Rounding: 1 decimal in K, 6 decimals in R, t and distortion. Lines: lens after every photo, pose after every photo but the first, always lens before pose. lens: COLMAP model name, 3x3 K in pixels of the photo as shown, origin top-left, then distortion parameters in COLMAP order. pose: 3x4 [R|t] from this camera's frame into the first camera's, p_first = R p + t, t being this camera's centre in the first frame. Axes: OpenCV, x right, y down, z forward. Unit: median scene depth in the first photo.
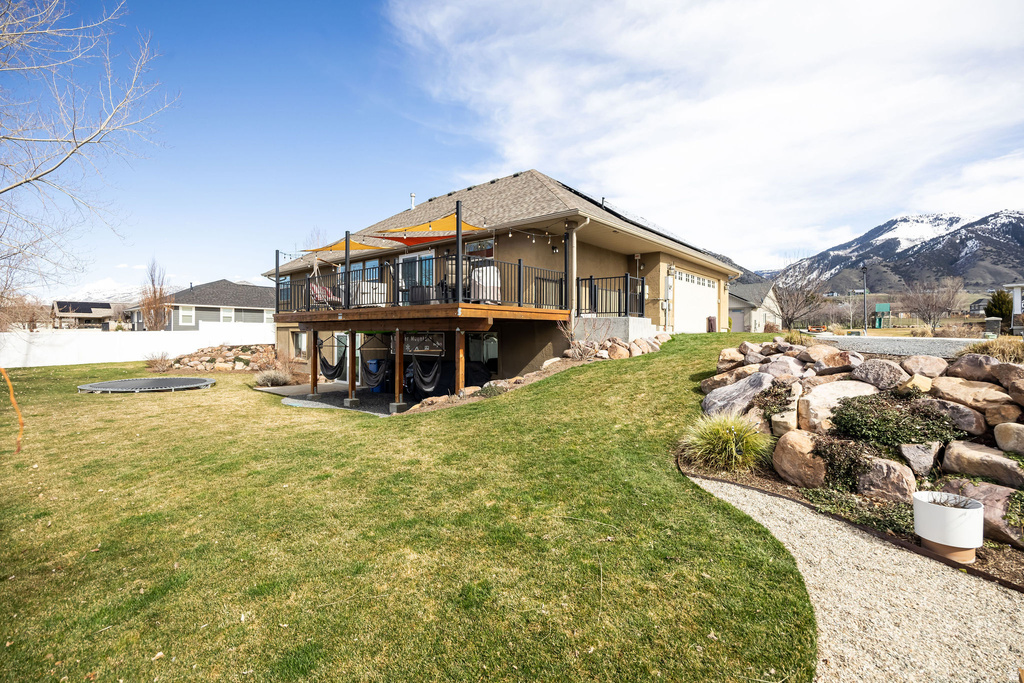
lens RADIAL K [[470.1, 0, 510.9], [0, 470.1, 338.8], [0, 0, 1]] dist [-0.009262, 0.000048]
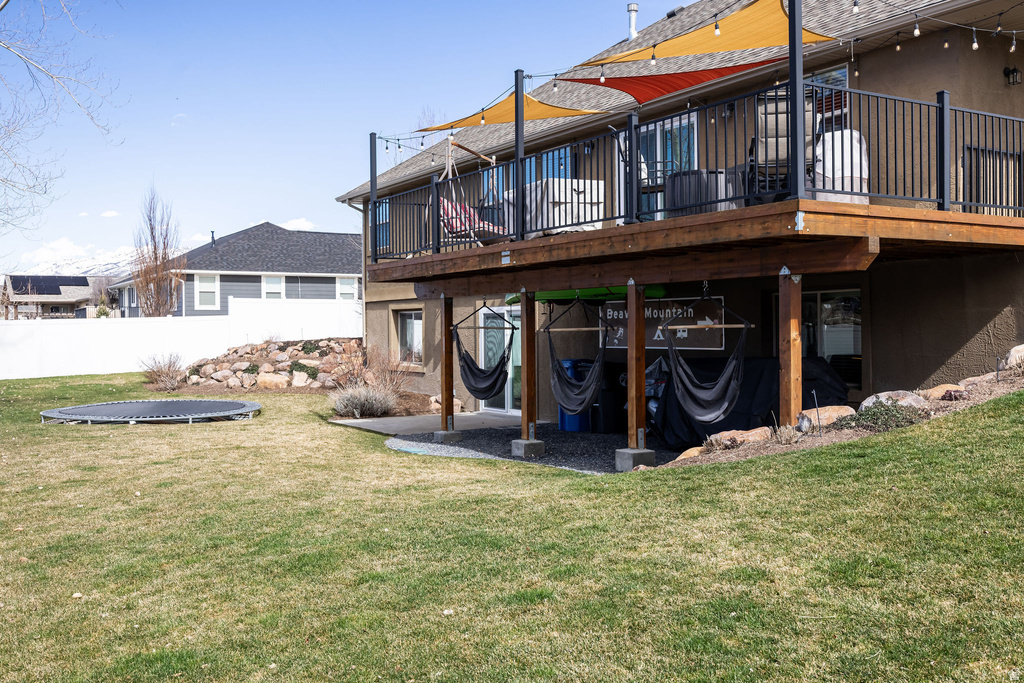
lens RADIAL K [[996.4, 0, 512.1], [0, 996.4, 340.6], [0, 0, 1]] dist [-0.004552, 0.000000]
pose [[0.953260, -0.010212, -0.301978, -0.070221], [0.011839, 0.999924, 0.003556, 0.031851], [0.301919, -0.006965, 0.953308, 0.079802]]
